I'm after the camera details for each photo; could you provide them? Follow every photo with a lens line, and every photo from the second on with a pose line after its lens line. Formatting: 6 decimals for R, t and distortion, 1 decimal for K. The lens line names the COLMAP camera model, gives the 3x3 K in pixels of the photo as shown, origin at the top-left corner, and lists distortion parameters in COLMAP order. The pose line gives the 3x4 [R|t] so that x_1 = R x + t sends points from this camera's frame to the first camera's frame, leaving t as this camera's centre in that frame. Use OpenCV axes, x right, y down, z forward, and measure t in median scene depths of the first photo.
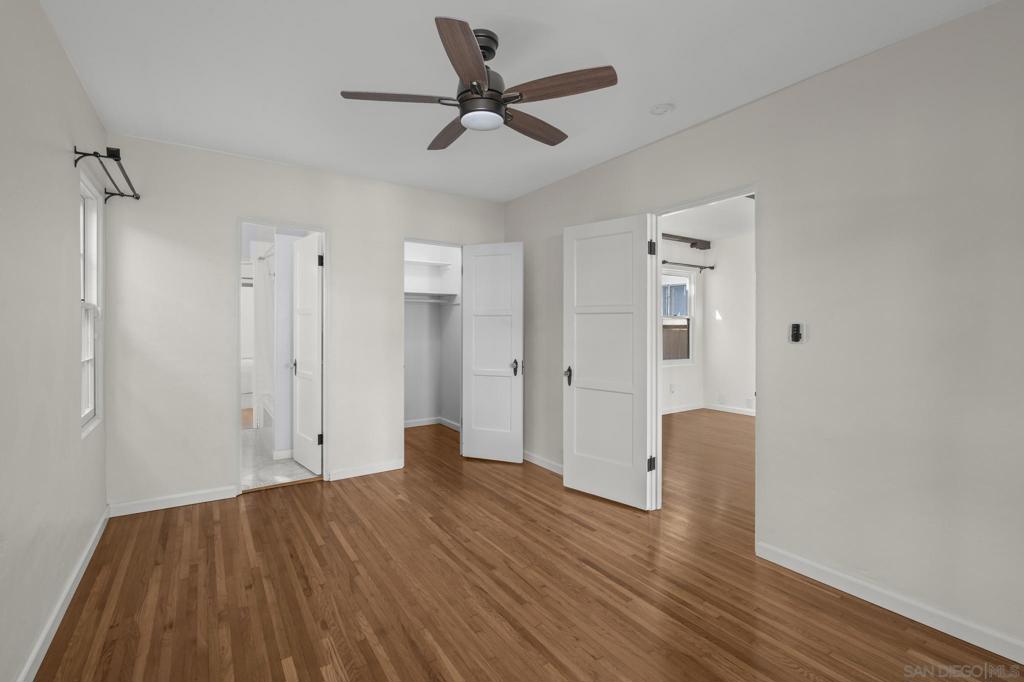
lens RADIAL K [[464.1, 0, 512.9], [0, 464.1, 333.7], [0, 0, 1]] dist [-0.012664, 0.002681]
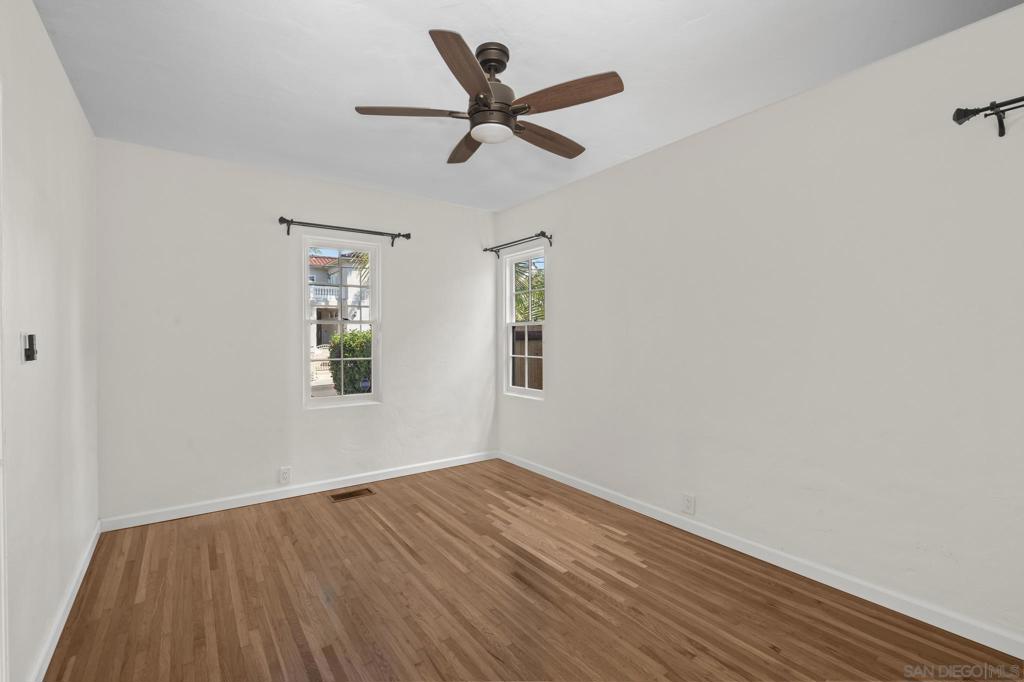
lens RADIAL K [[464.1, 0, 511.9], [0, 464.1, 332.5], [0, 0, 1]] dist [-0.012664, 0.002681]
pose [[-0.999528, 0.003665, -0.030511, -0.081718], [0.003395, 0.999955, 0.008877, -0.032359], [0.030543, 0.008770, -0.999495, 1.980411]]
